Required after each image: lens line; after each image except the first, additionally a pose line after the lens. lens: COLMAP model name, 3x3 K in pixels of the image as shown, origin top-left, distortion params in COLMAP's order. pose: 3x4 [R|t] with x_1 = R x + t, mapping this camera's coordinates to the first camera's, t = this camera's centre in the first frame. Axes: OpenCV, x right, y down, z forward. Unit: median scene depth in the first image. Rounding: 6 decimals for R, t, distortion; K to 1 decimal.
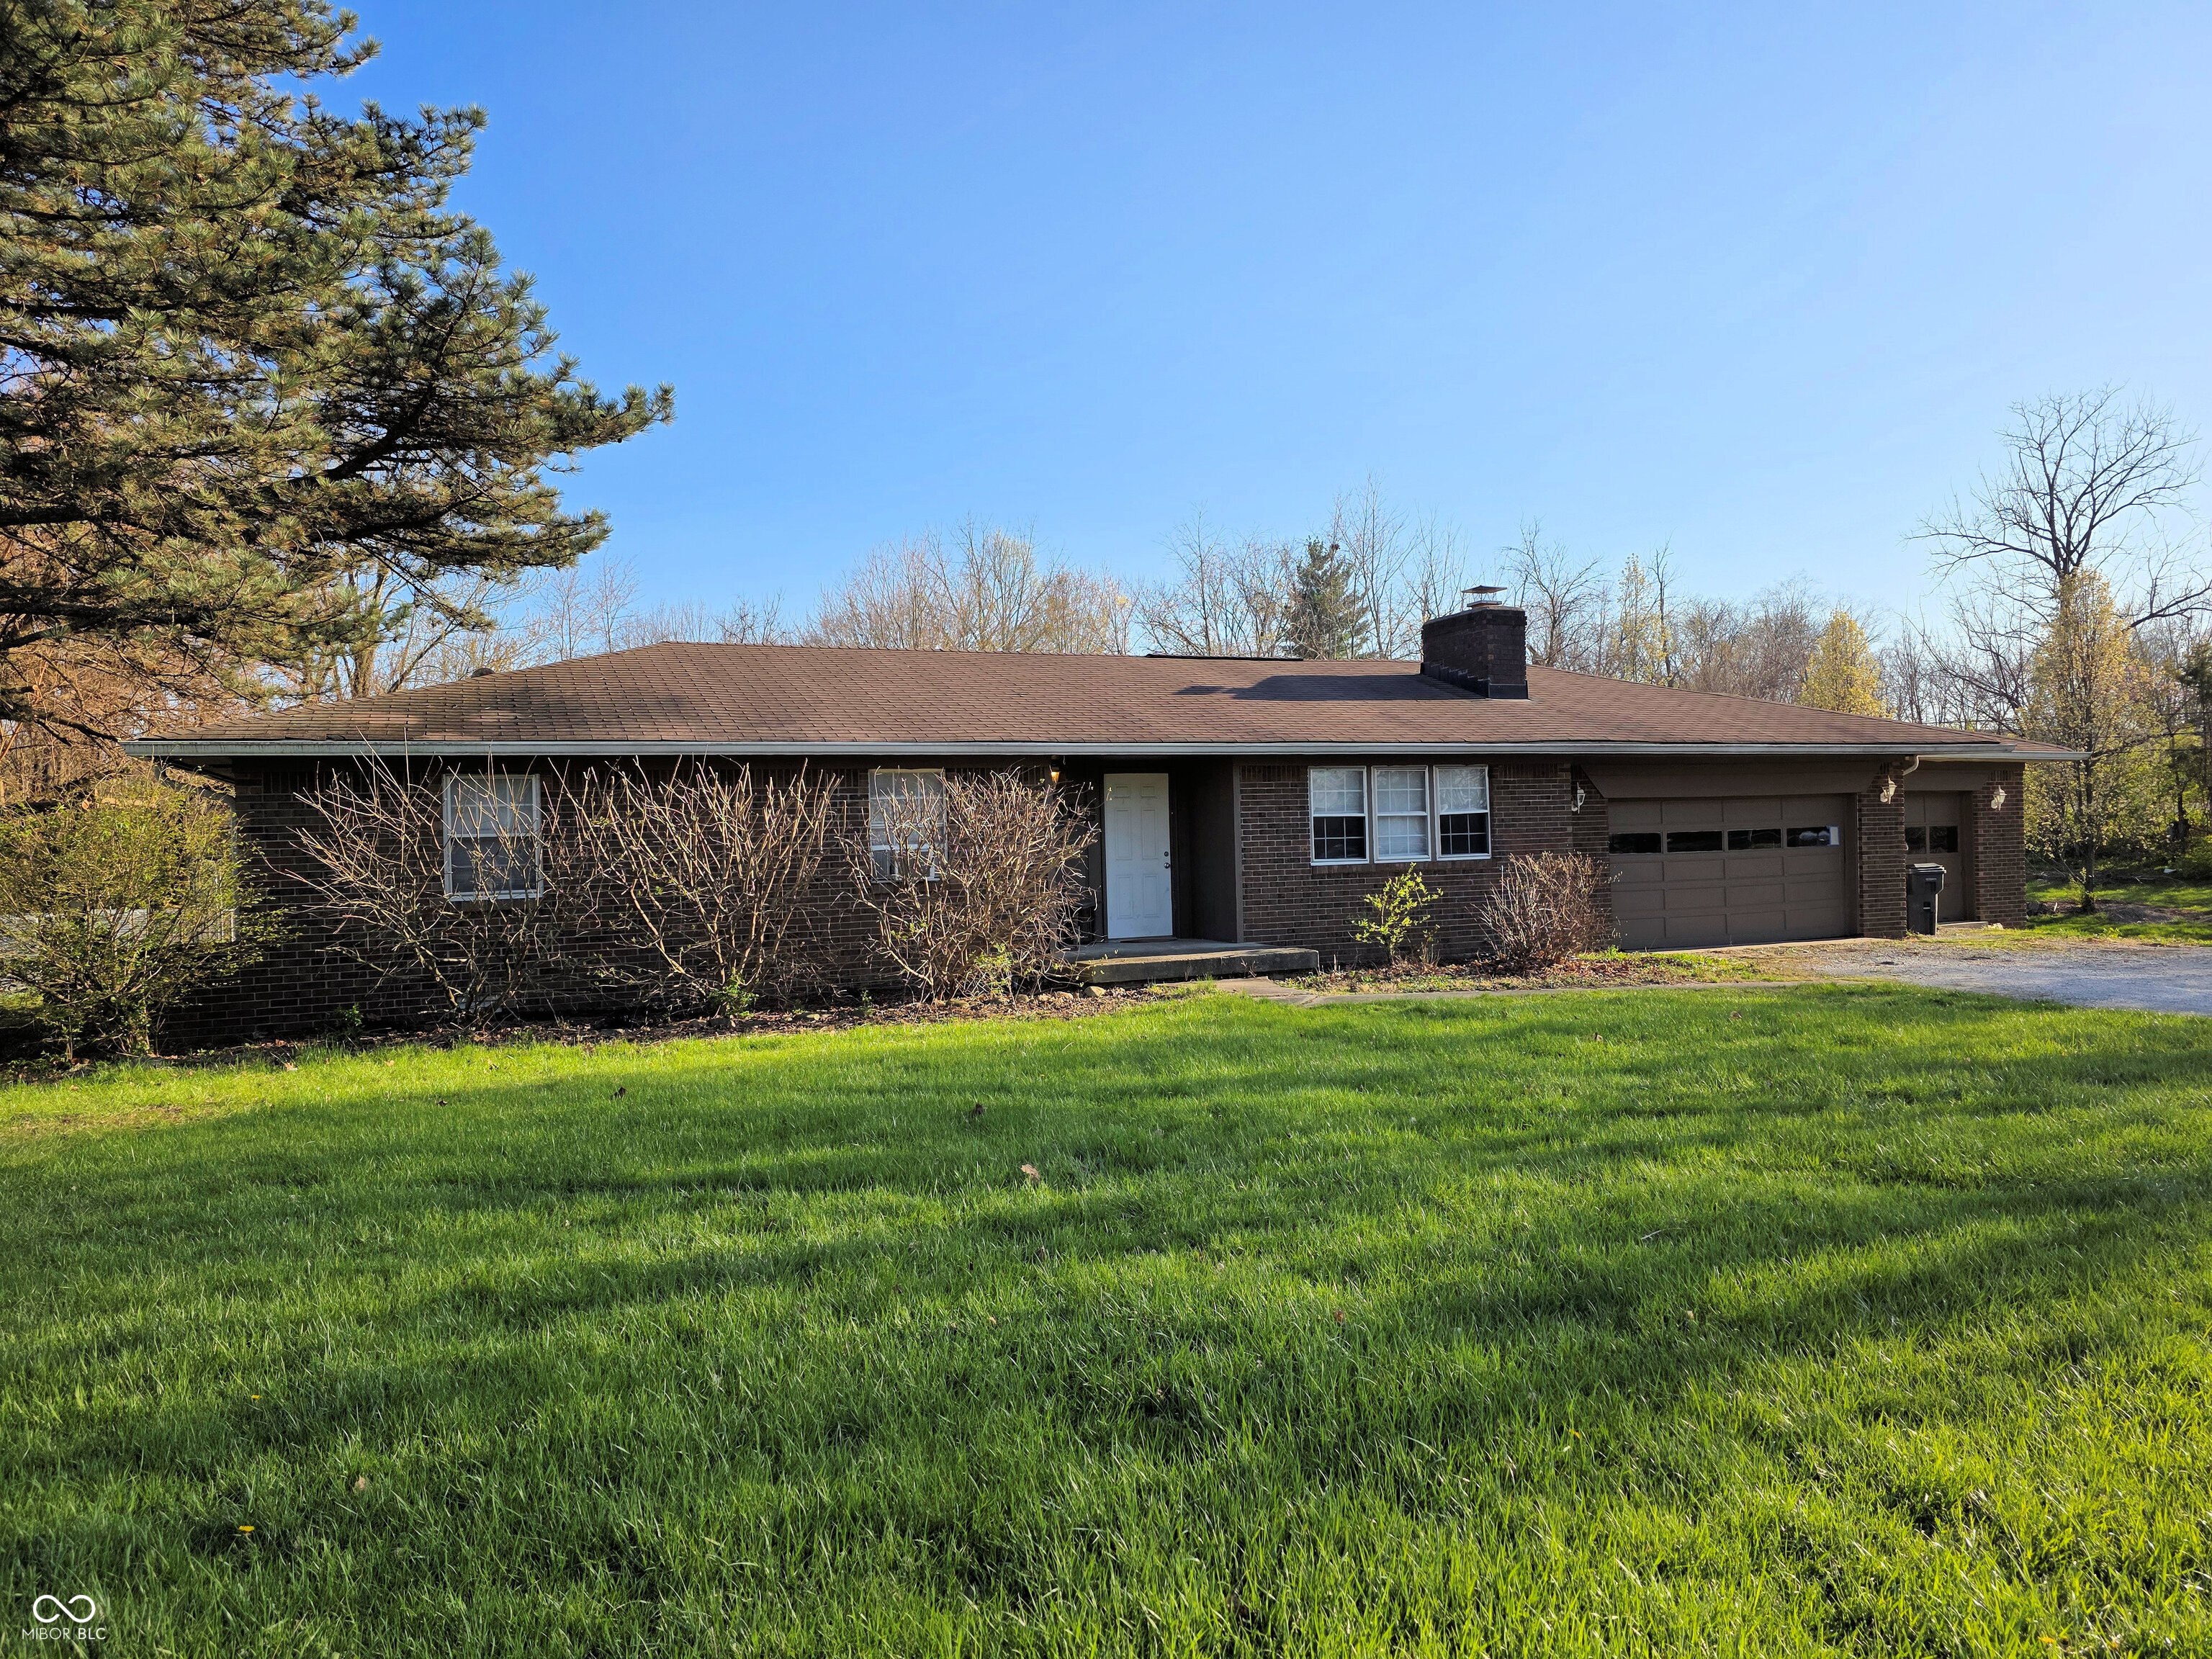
lens RADIAL K [[1496.0, 0, 1106.4], [0, 1496.0, 833.5], [0, 0, 1]] dist [0.052206, -0.033940]
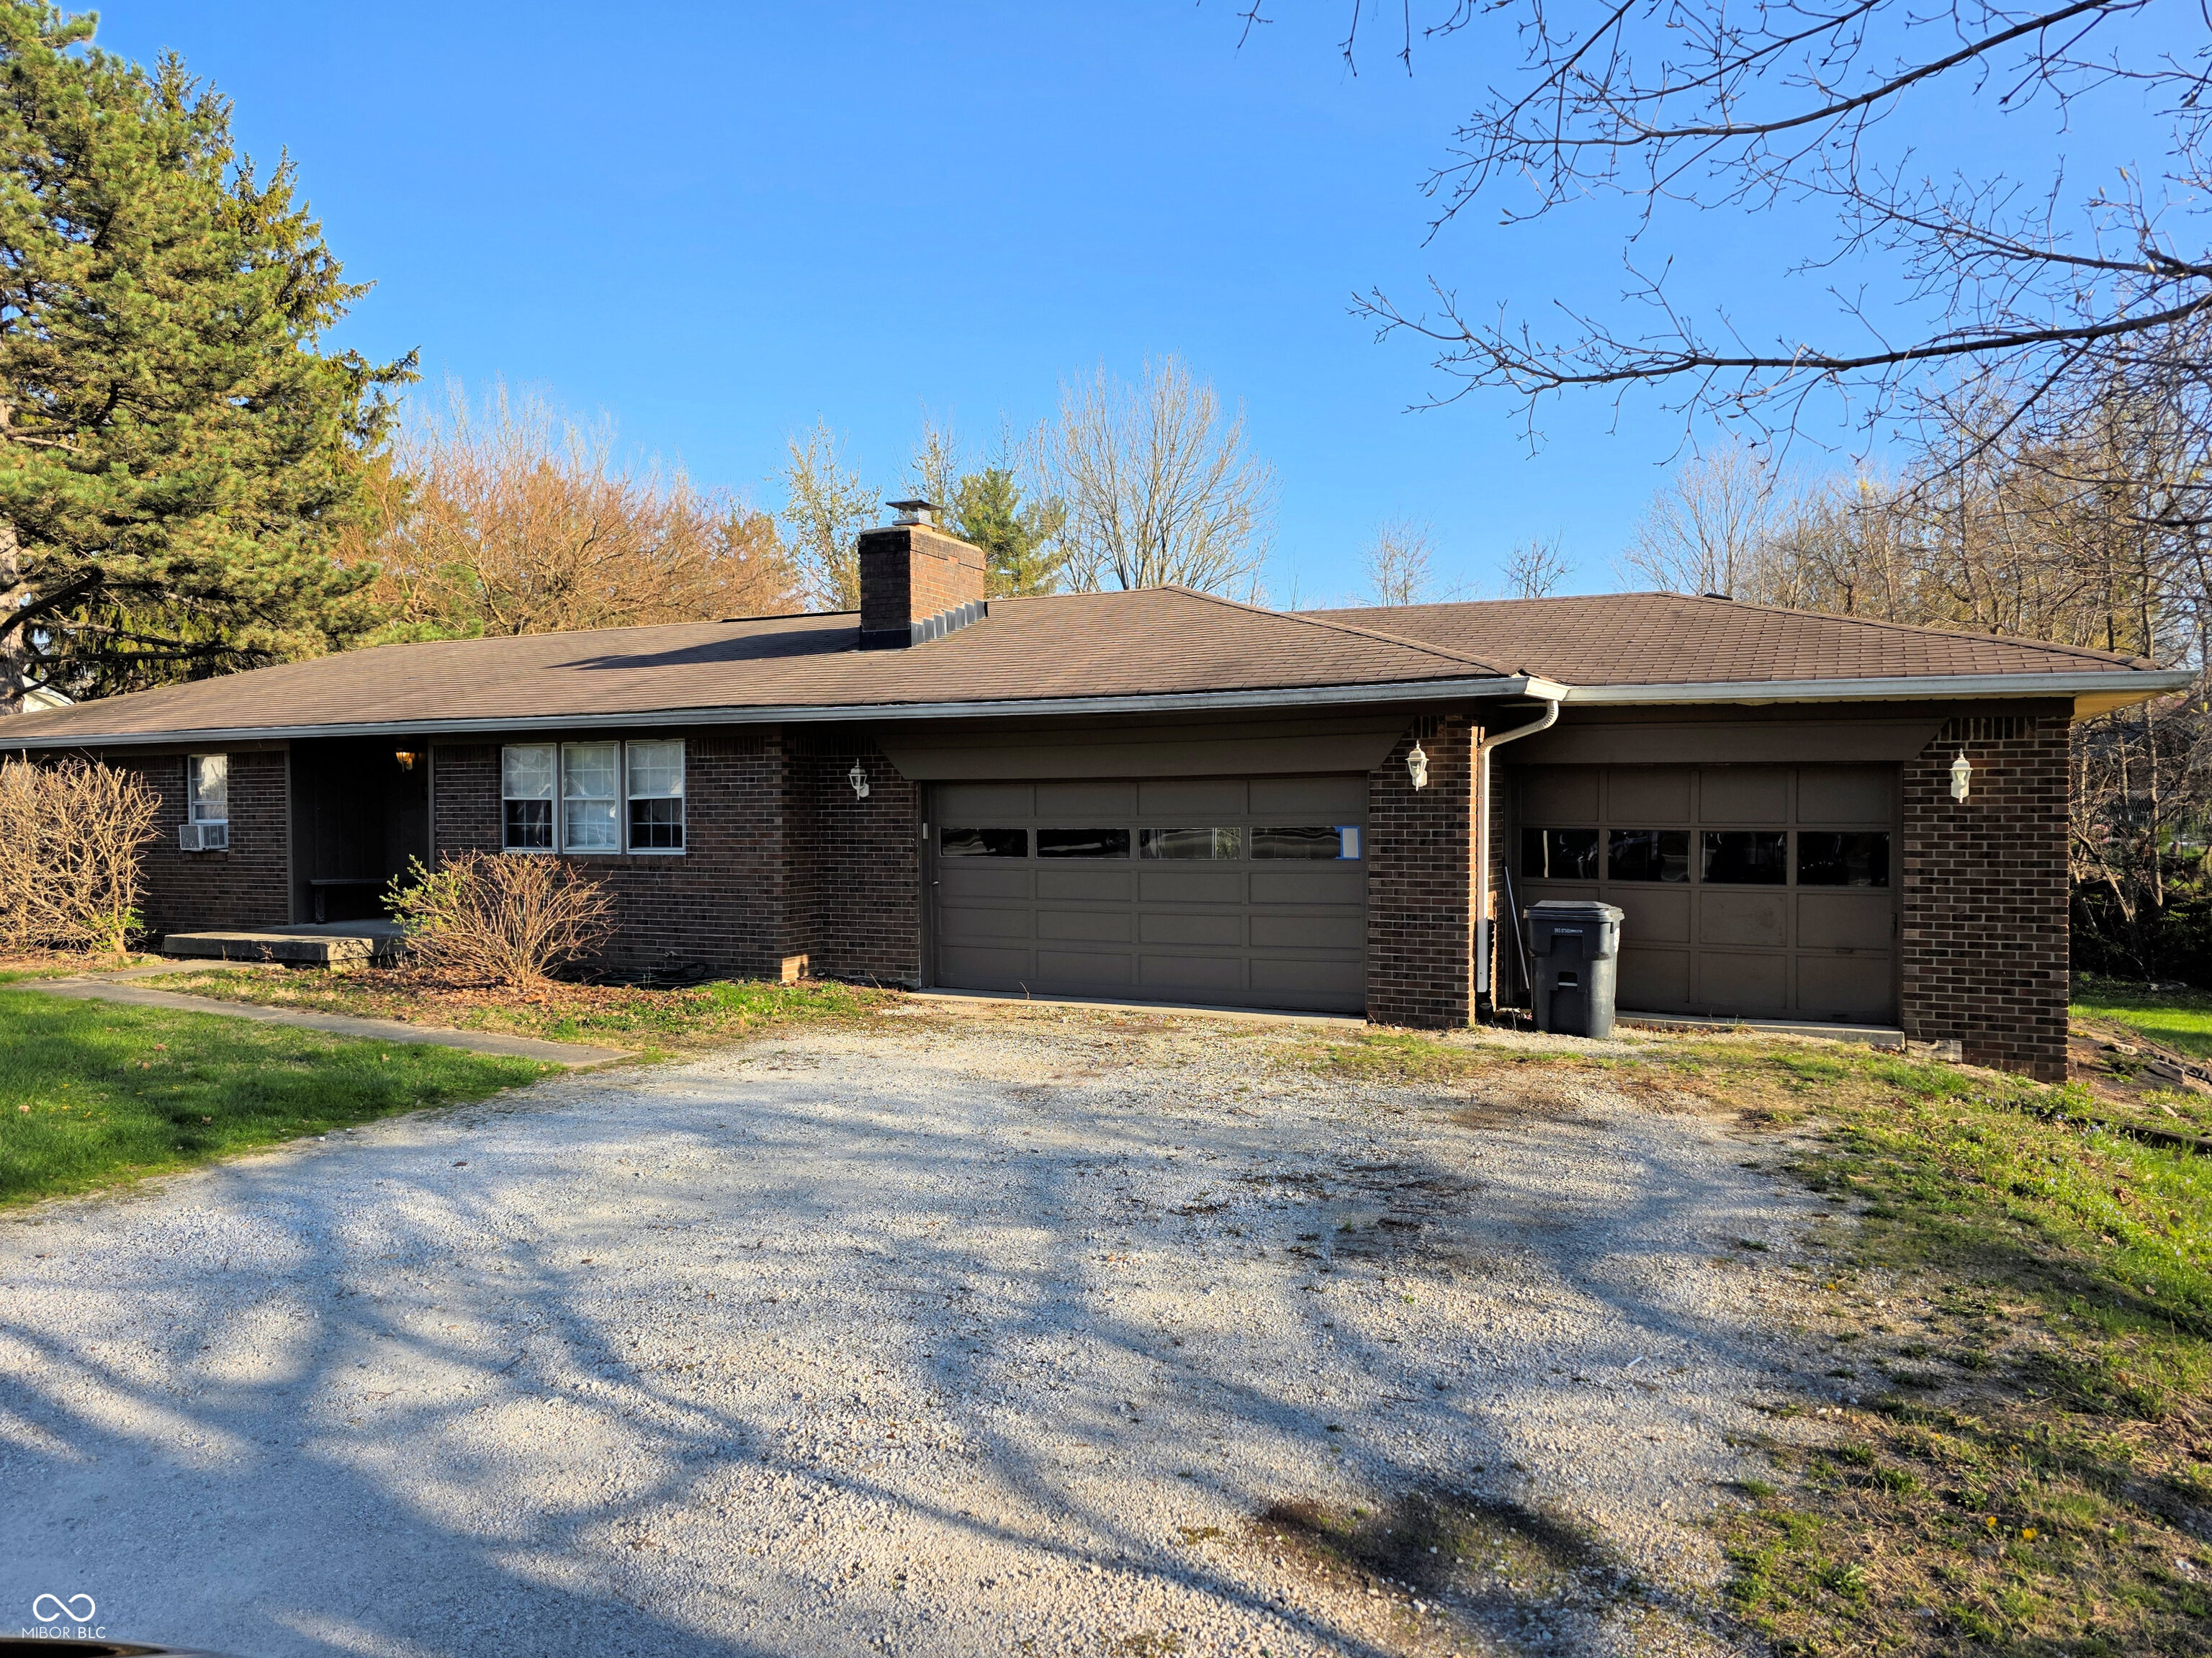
lens RADIAL K [[1495.8, 0, 1106.3], [0, 1495.8, 820.9], [0, 0, 1]] dist [0.052206, -0.033940]
pose [[0.642722, 0.033306, -0.765375, 0.976348], [-0.006557, 0.999257, 0.037977, -0.032525], [0.766071, -0.019390, 0.642463, 0.618641]]
